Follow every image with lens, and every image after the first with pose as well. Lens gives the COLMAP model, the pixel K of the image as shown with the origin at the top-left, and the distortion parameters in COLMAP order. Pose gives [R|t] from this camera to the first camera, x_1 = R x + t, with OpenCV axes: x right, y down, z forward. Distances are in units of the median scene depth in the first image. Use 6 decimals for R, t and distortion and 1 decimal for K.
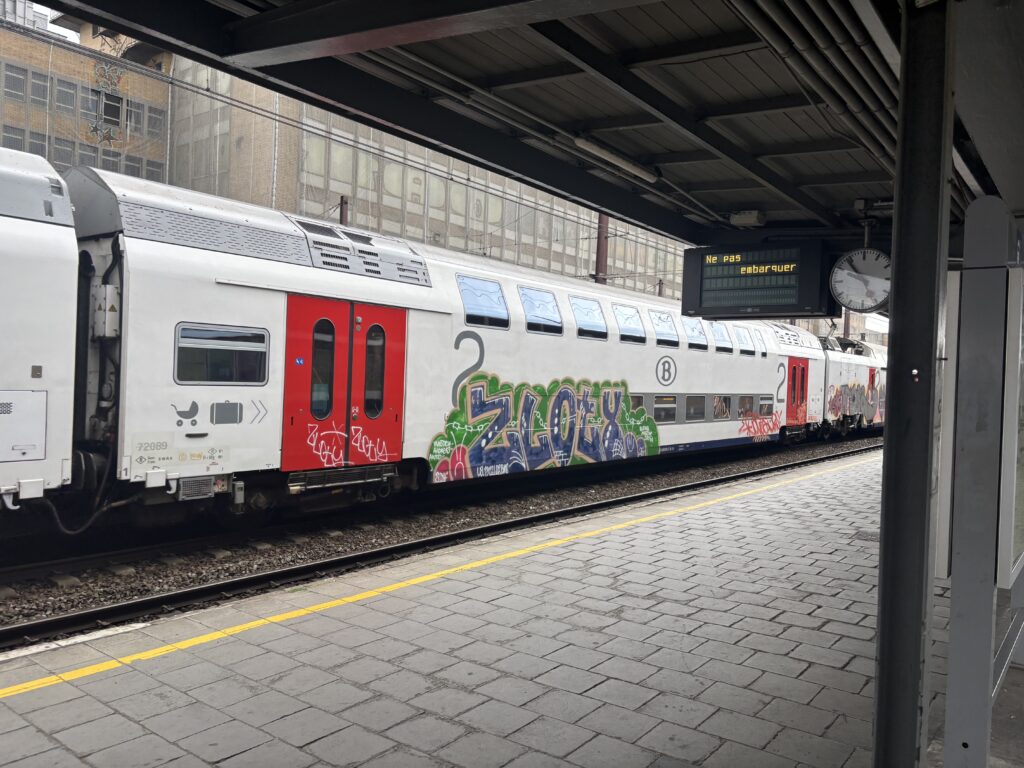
lens RADIAL K [[774.4, 0, 512.0], [0, 774.4, 384.0], [0, 0, 1]] dist [0.100185, -0.143928]
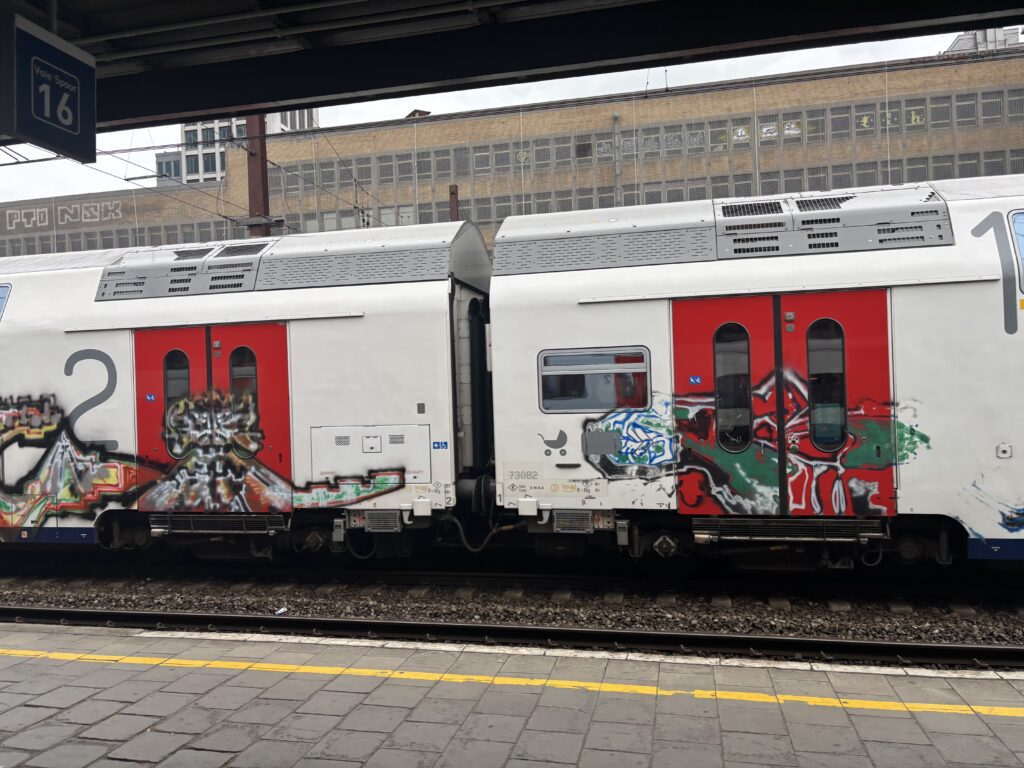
lens RADIAL K [[768.3, 0, 512.0], [0, 768.3, 384.0], [0, 0, 1]] dist [0.003943, 0.066083]
pose [[0.397682, -0.057195, -0.915739, 0.439422], [0.033472, 0.998295, -0.047816, 0.008299], [0.916912, -0.011636, 0.398919, 0.571879]]
